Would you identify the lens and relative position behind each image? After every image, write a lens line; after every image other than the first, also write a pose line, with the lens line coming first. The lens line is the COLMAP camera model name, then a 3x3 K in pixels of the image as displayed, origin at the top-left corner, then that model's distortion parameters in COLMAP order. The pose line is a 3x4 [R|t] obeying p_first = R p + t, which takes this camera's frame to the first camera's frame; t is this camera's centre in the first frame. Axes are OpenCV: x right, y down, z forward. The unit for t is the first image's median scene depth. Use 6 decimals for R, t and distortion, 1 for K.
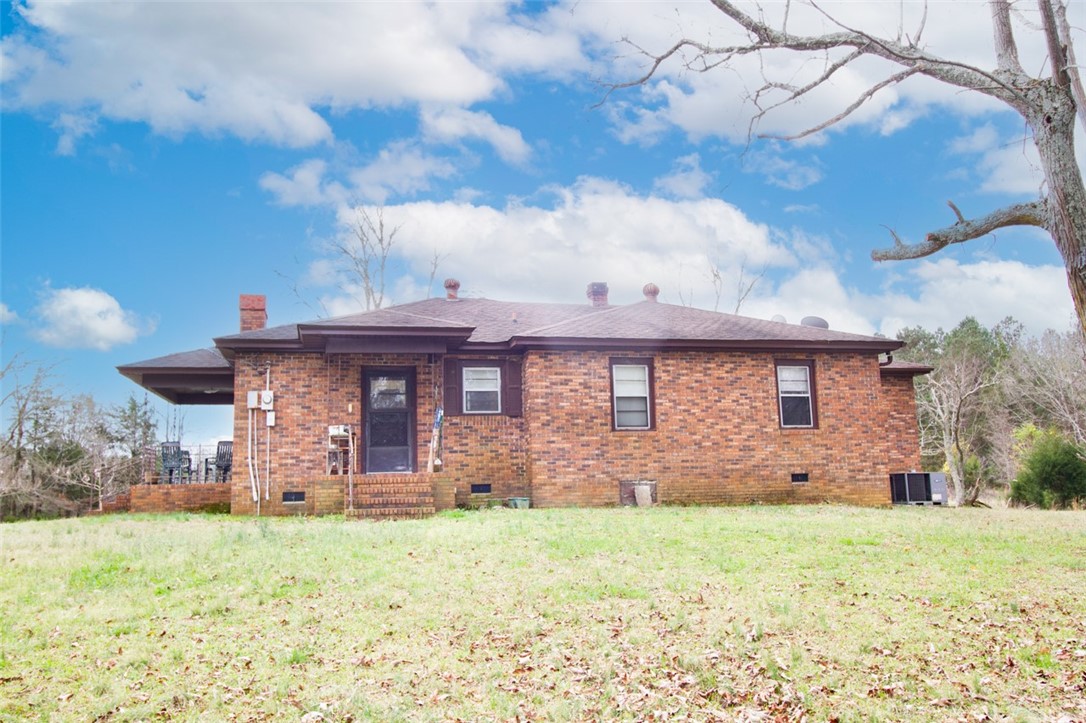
lens RADIAL K [[870.4, 0, 543.0], [0, 870.4, 361.5], [0, 0, 1]] dist [0.002018, 0.001086]
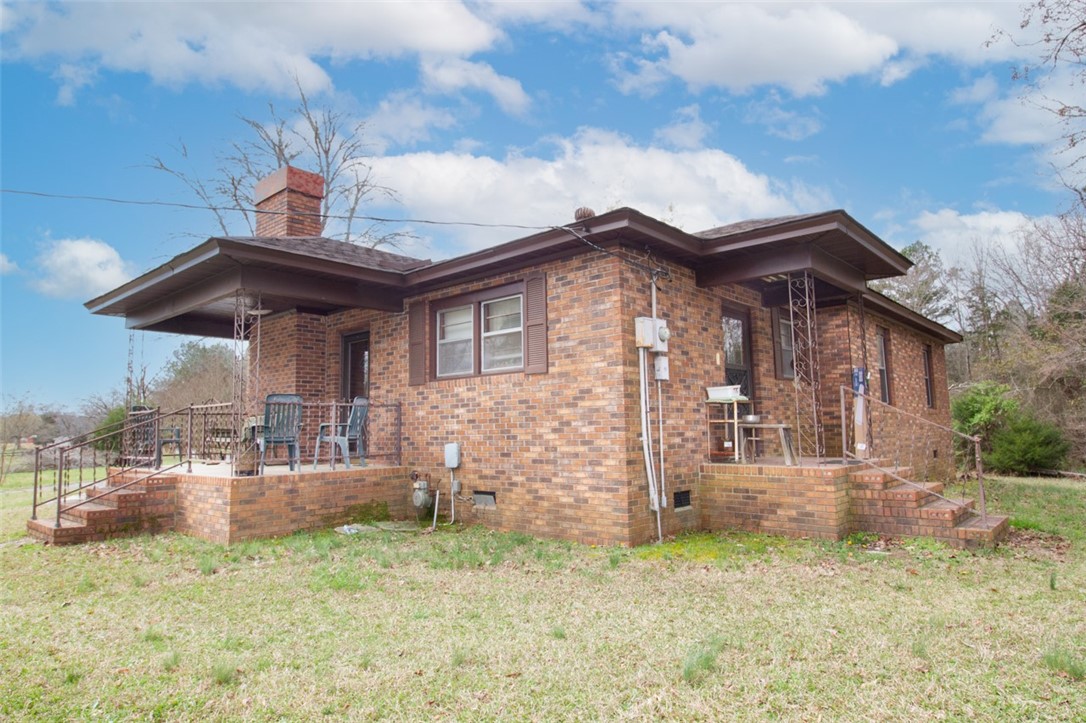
lens RADIAL K [[655.1, 0, 543.0], [0, 655.1, 361.5], [0, 0, 1]] dist [-0.000059, -0.000255]
pose [[0.826757, 0.072458, 0.557873, -0.328592], [-0.086091, 0.996286, -0.001815, 0.036505], [-0.555932, -0.046527, 0.829925, 0.357752]]
